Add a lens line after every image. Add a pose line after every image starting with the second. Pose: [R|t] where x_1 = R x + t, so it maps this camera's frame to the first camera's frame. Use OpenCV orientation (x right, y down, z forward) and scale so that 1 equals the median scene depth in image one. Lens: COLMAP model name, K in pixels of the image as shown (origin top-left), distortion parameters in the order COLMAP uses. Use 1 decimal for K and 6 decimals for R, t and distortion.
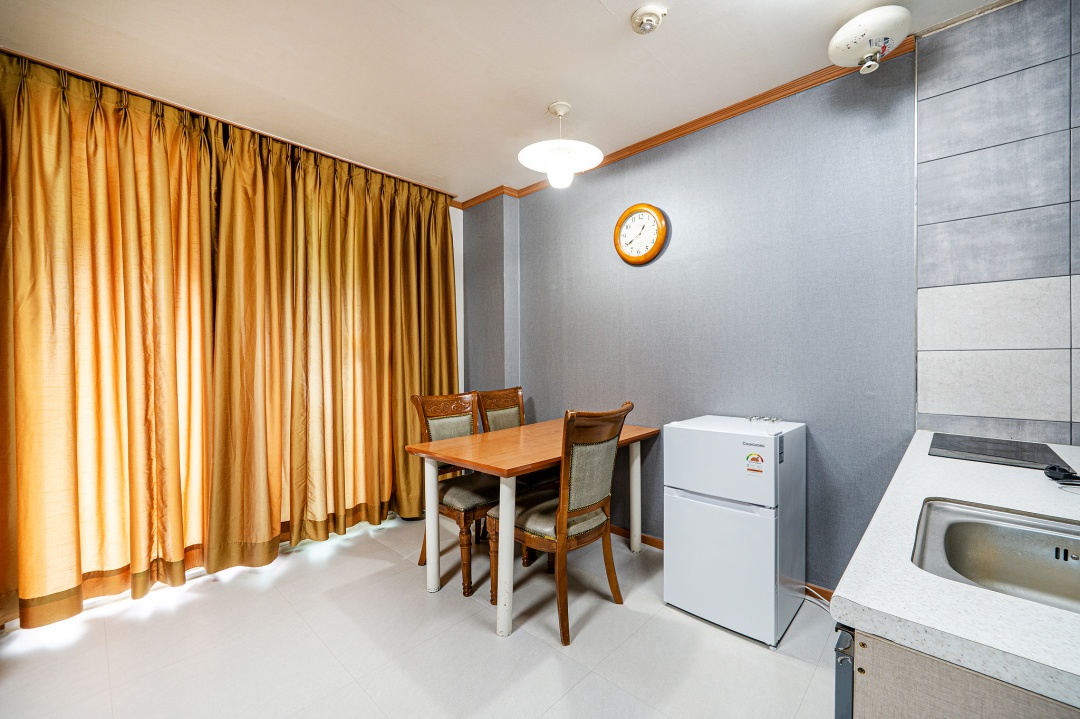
lens RADIAL K [[426.2, 0, 538.3], [0, 426.2, 362.0], [0, 0, 1]] dist [-0.010322, 0.000773]
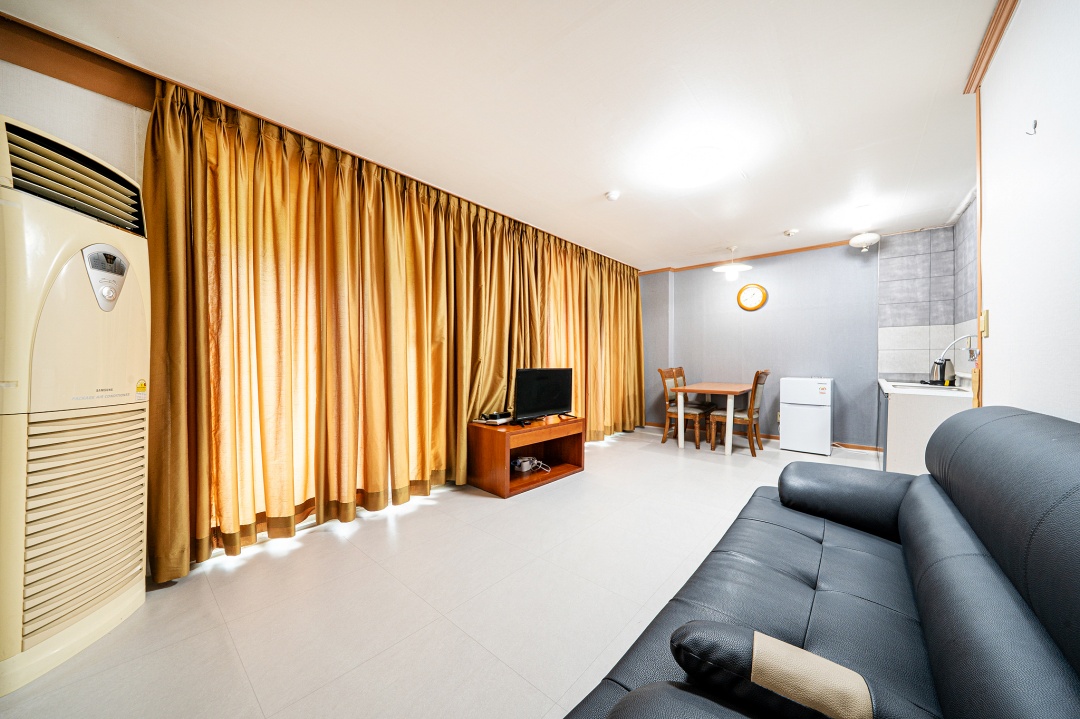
lens RADIAL K [[370.2, 0, 542.4], [0, 370.2, 361.3], [0, 0, 1]] dist [-0.003181, -0.000494]
pose [[0.998682, 0.002906, 0.051241, -1.419022], [-0.002973, 0.999995, 0.001220, 0.051804], [-0.051237, -0.001371, 0.998686, -1.293493]]
